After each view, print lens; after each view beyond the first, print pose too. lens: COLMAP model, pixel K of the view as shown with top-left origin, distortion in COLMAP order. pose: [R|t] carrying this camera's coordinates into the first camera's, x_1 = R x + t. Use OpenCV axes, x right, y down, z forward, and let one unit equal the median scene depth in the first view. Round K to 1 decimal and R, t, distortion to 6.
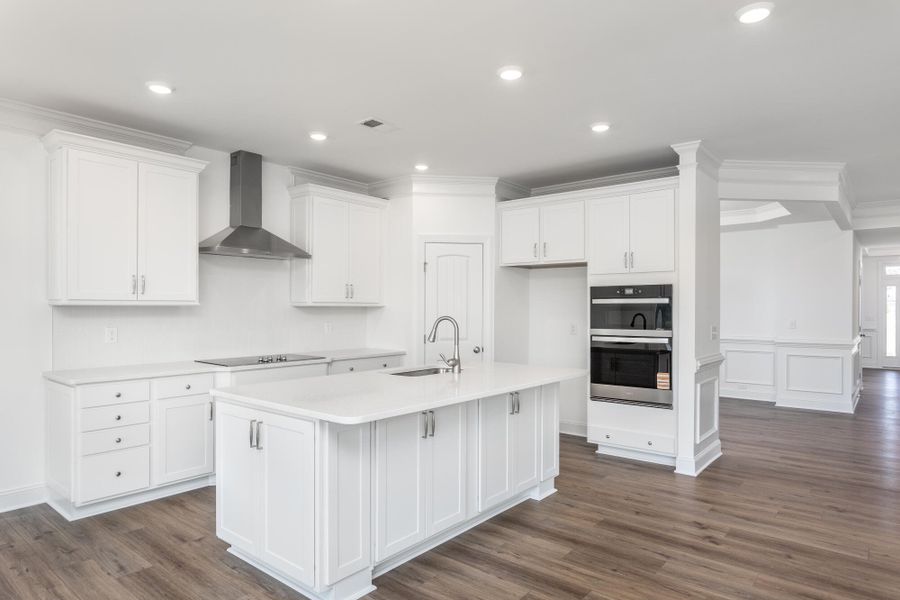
lens RADIAL K [[536.2, 0, 452.4], [0, 536.2, 302.0], [0, 0, 1]] dist [-0.004645, -0.002372]
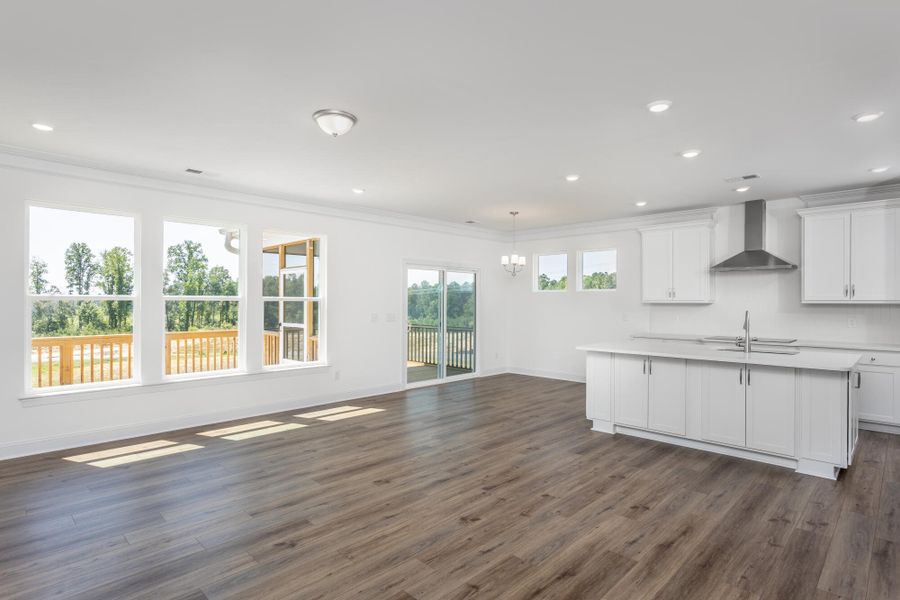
lens RADIAL K [[466.7, 0, 456.3], [0, 466.7, 298.8], [0, 0, 1]] dist [-0.005532, 0.001030]
pose [[-0.073836, -0.009735, -0.997223, 1.249547], [0.008542, 0.999909, -0.010394, 0.001440], [0.997234, -0.009286, -0.073746, 0.357971]]
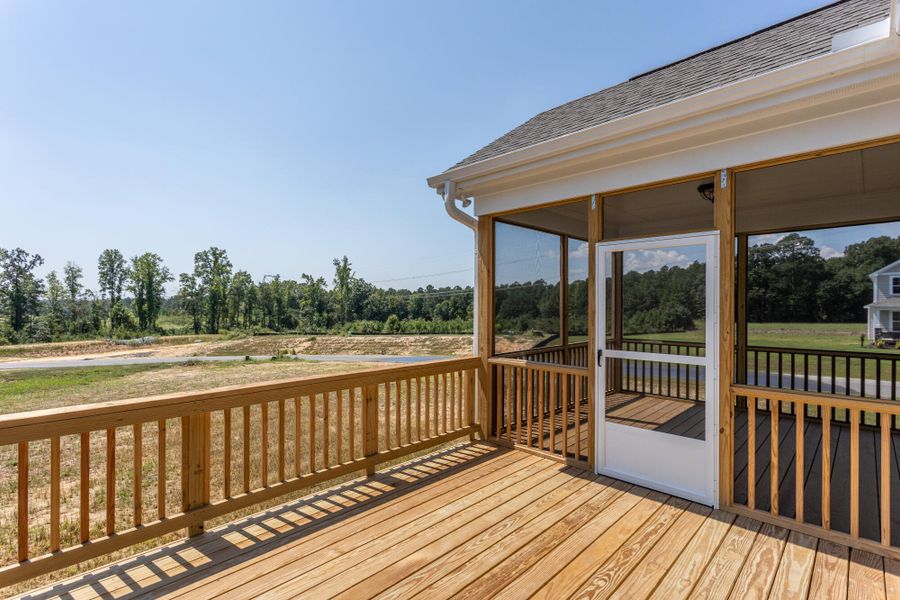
lens RADIAL K [[423.4, 0, 444.4], [0, 423.4, 299.5], [0, 0, 1]] dist [0.001664, -0.000234]
pose [[-0.084996, -0.015370, -0.996263, 0.227907], [0.008391, 0.999835, -0.016141, -0.017647], [0.996346, -0.009732, -0.084853, -0.800718]]
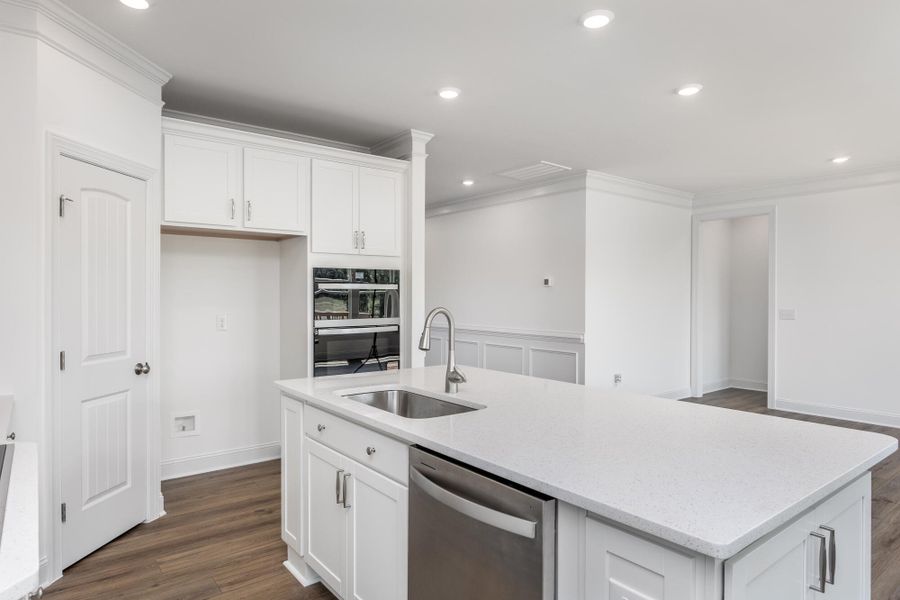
lens RADIAL K [[536.2, 0, 451.1], [0, 536.2, 297.6], [0, 0, 1]] dist [-0.004645, -0.002372]
pose [[0.209374, -0.010092, 0.977784, -0.494494], [-0.012200, 0.999842, 0.012932, 0.003249], [-0.977760, -0.014637, 0.209217, 0.654180]]
